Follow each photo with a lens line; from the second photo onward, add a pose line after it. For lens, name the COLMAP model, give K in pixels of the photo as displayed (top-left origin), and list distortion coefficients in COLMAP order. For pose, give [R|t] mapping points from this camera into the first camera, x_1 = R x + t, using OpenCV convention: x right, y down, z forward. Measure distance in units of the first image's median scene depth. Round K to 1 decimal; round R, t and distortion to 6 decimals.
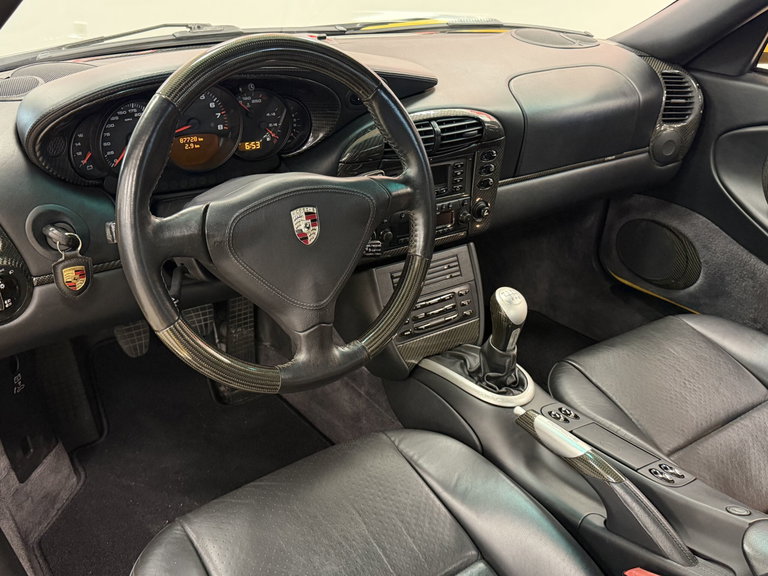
lens RADIAL K [[749.9, 0, 385.5], [0, 749.9, 284.0], [0, 0, 1]] dist [0.177263, -0.387822]
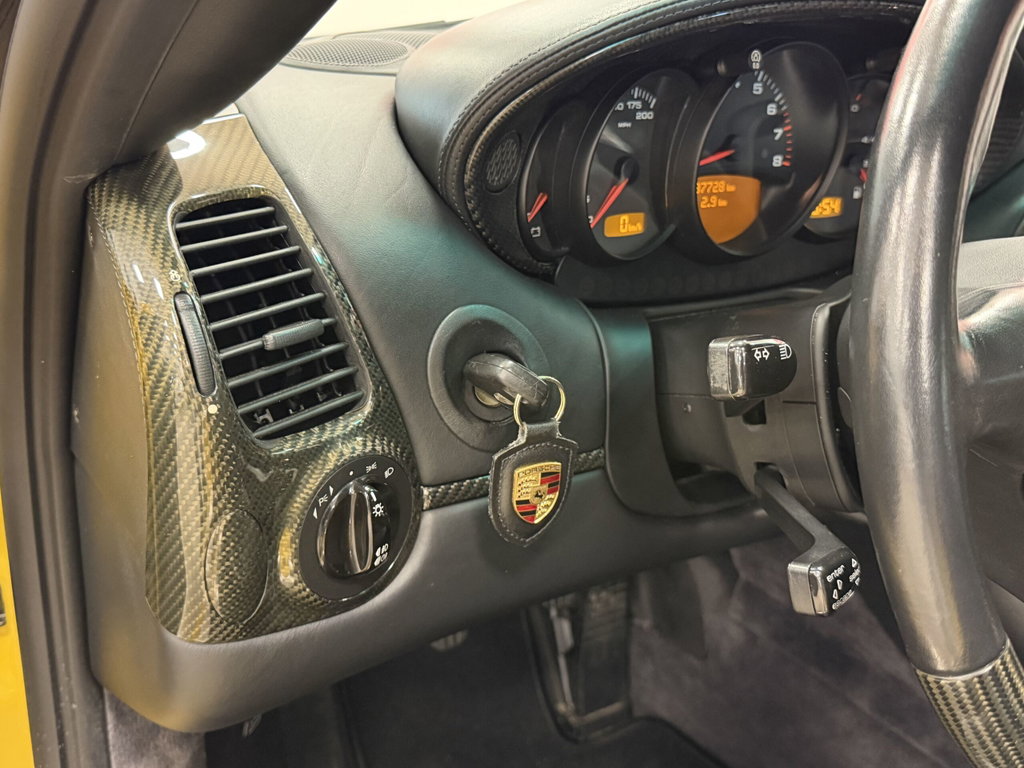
lens RADIAL K [[999.9, 0, 514.0], [0, 999.9, 378.7], [0, 0, 1]] dist [0.177263, -0.387822]
pose [[0.998879, 0.023876, -0.040884, -0.395133], [-0.028726, 0.992055, -0.122485, -0.002414], [0.037635, 0.123522, 0.991628, 0.479603]]
